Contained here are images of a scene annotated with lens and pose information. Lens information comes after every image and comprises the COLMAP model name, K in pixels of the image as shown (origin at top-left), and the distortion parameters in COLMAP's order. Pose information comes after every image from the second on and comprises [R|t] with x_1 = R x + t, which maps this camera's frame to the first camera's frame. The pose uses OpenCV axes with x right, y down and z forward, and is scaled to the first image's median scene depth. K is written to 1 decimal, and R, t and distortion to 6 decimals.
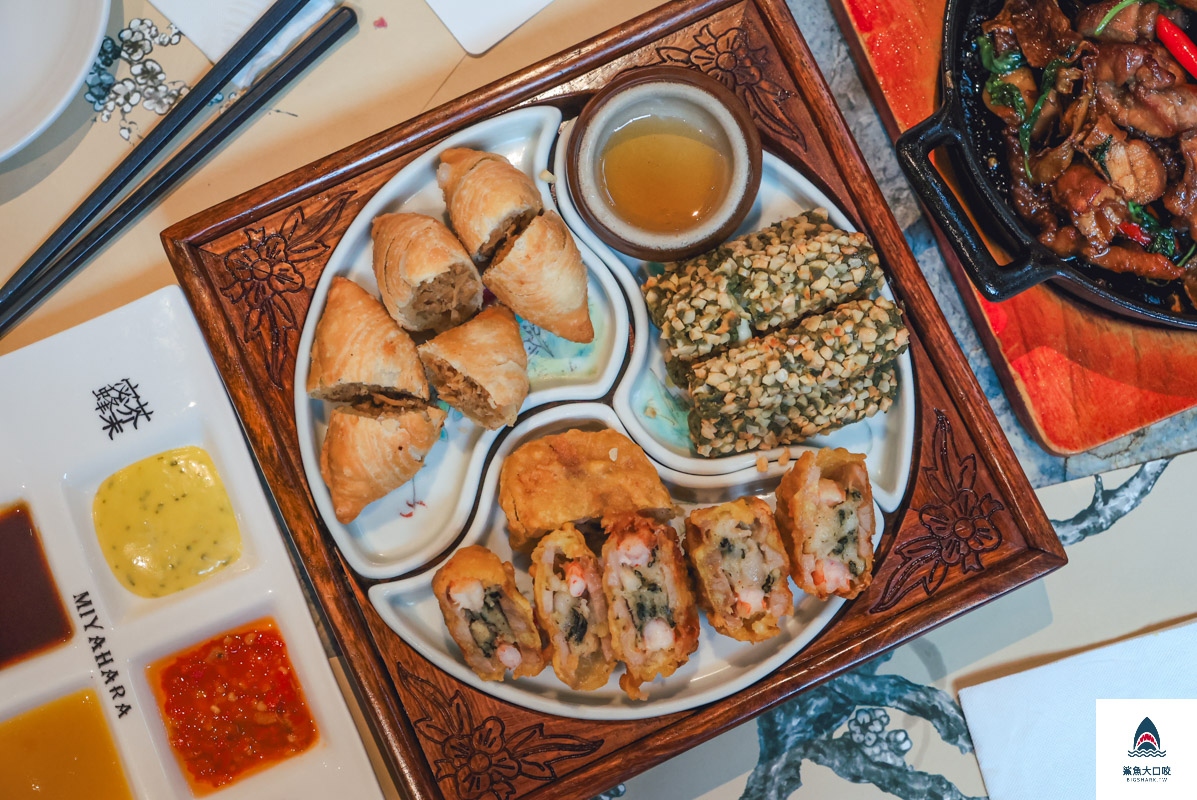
lens RADIAL K [[1687.0, 0, 598.3], [0, 1687.0, 395.7], [0, 0, 1]] dist [-0.097950, 0.000000]
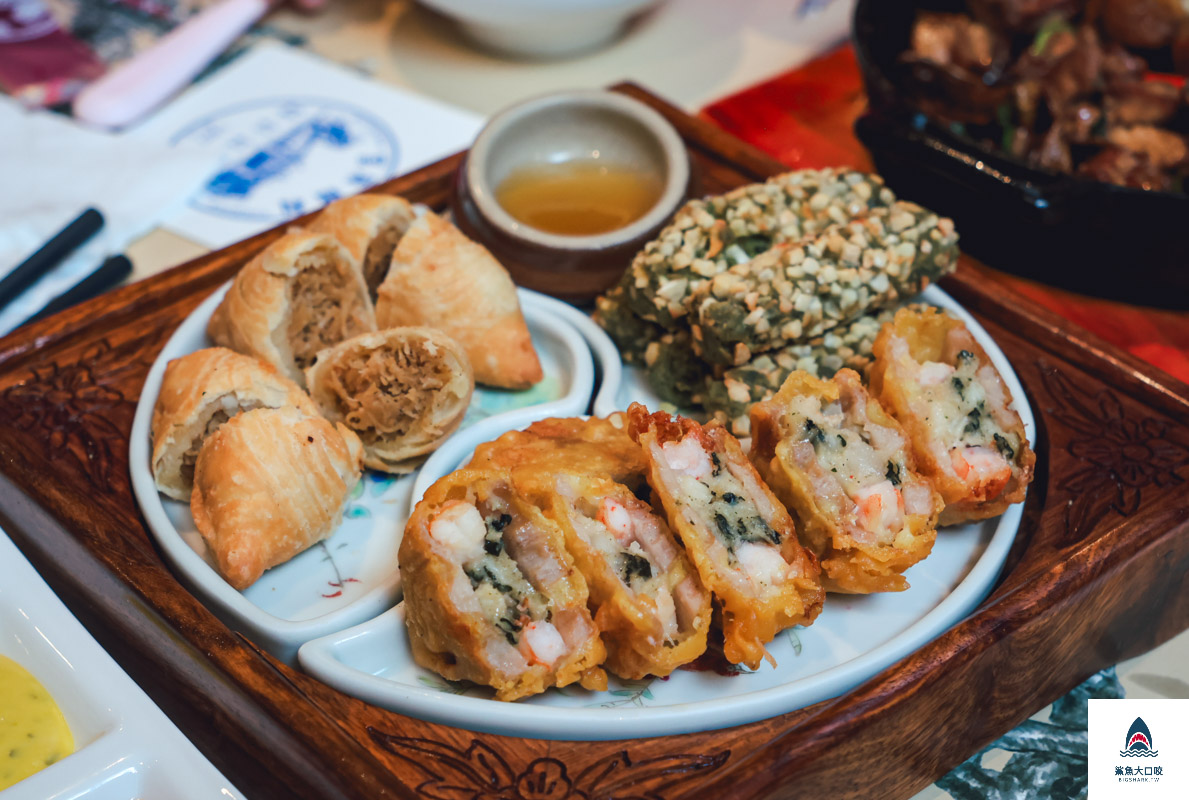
lens RADIAL K [[2520.6, 0, 591.0], [0, 2520.6, 404.3], [0, 0, 1]] dist [-0.031438, 0.000000]
pose [[0.964341, -0.162541, 0.208872, -0.217164], [0.263683, 0.657930, -0.705407, 0.761154], [-0.022765, 0.735329, 0.677328, 0.303483]]
